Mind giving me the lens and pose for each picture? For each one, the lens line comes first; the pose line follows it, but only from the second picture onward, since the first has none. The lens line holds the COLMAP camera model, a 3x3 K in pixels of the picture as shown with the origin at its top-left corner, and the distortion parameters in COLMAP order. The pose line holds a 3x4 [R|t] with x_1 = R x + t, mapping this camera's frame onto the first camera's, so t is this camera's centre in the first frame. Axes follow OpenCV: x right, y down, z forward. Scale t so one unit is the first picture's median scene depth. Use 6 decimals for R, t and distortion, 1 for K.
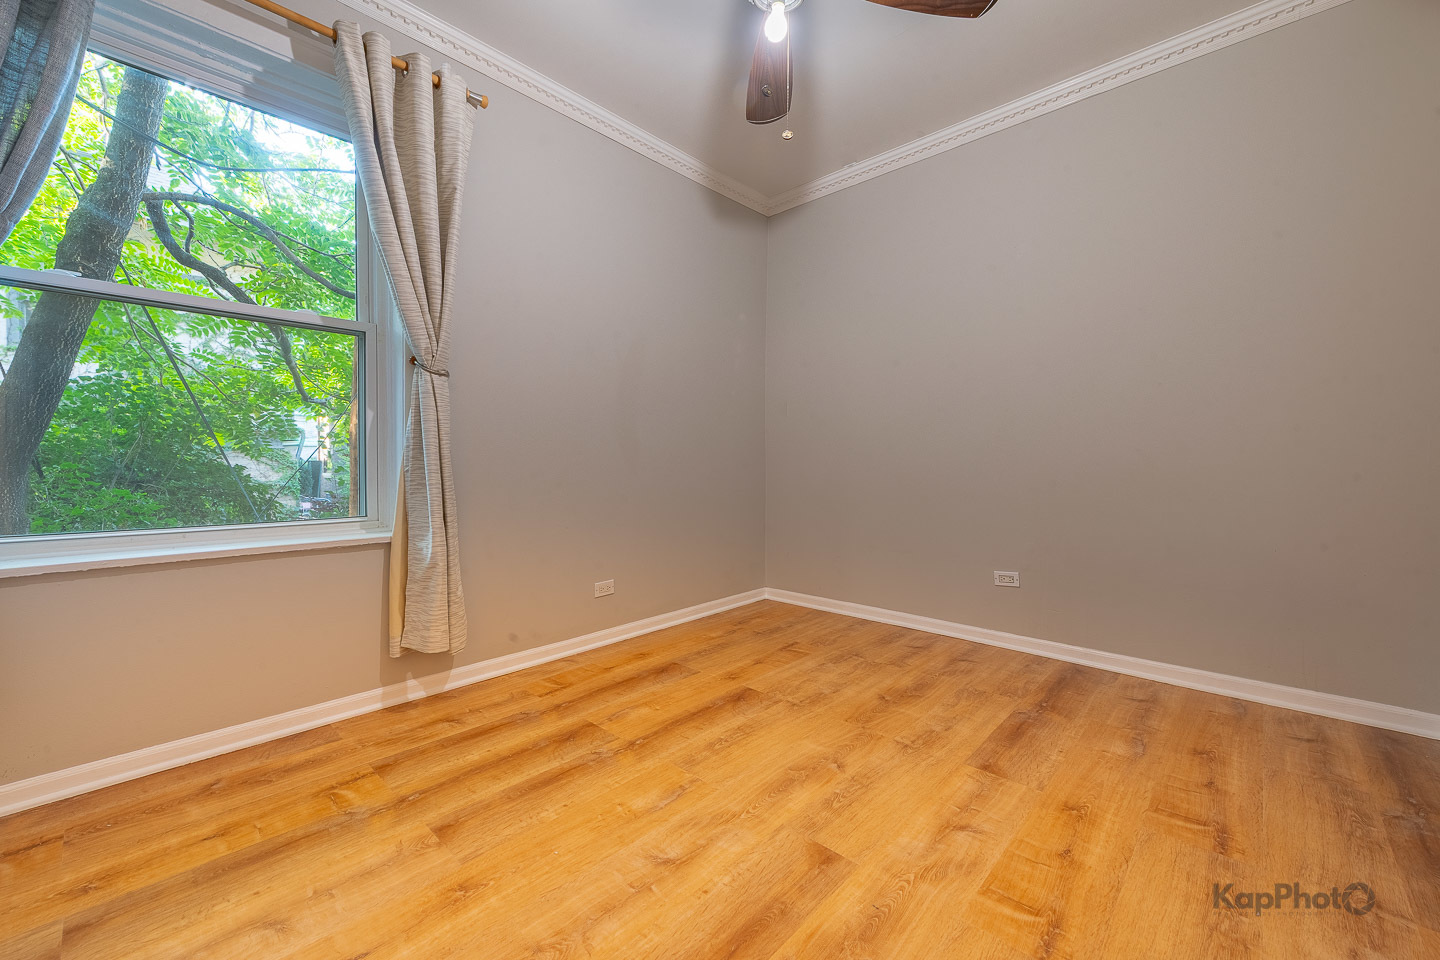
lens RADIAL K [[617.4, 0, 710.4], [0, 617.4, 467.6], [0, 0, 1]] dist [0.021436, -0.009049]
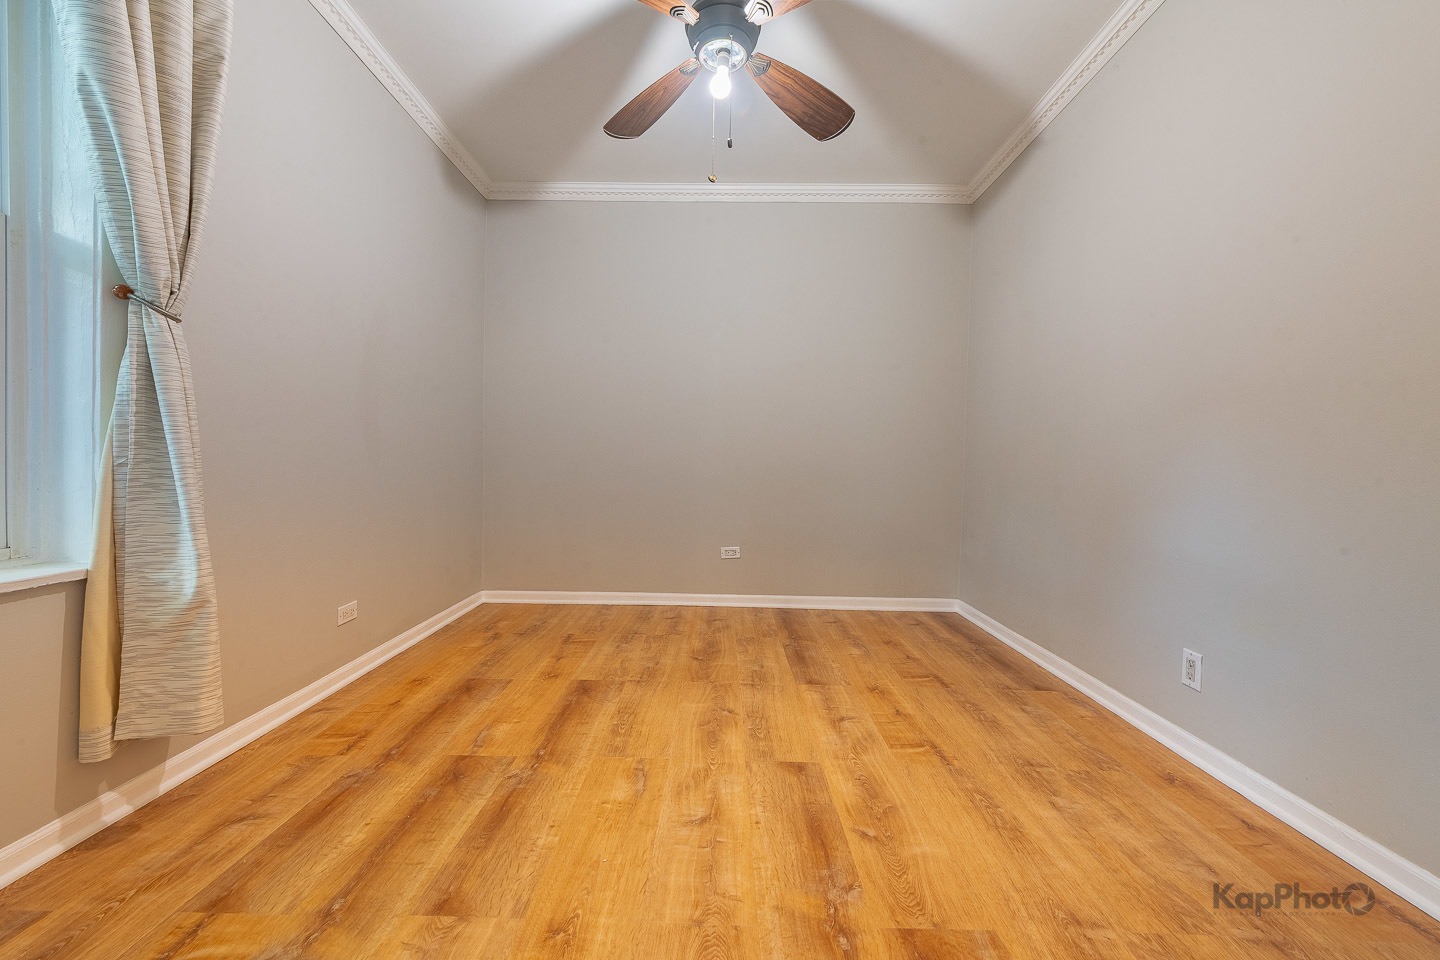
lens RADIAL K [[617.4, 0, 710.4], [0, 617.4, 467.6], [0, 0, 1]] dist [0.021436, -0.009049]
pose [[0.723141, 0.006037, 0.690674, -0.537038], [-0.008195, 0.999966, -0.000160, 0.004728], [-0.690652, -0.005544, 0.723166, 0.127557]]
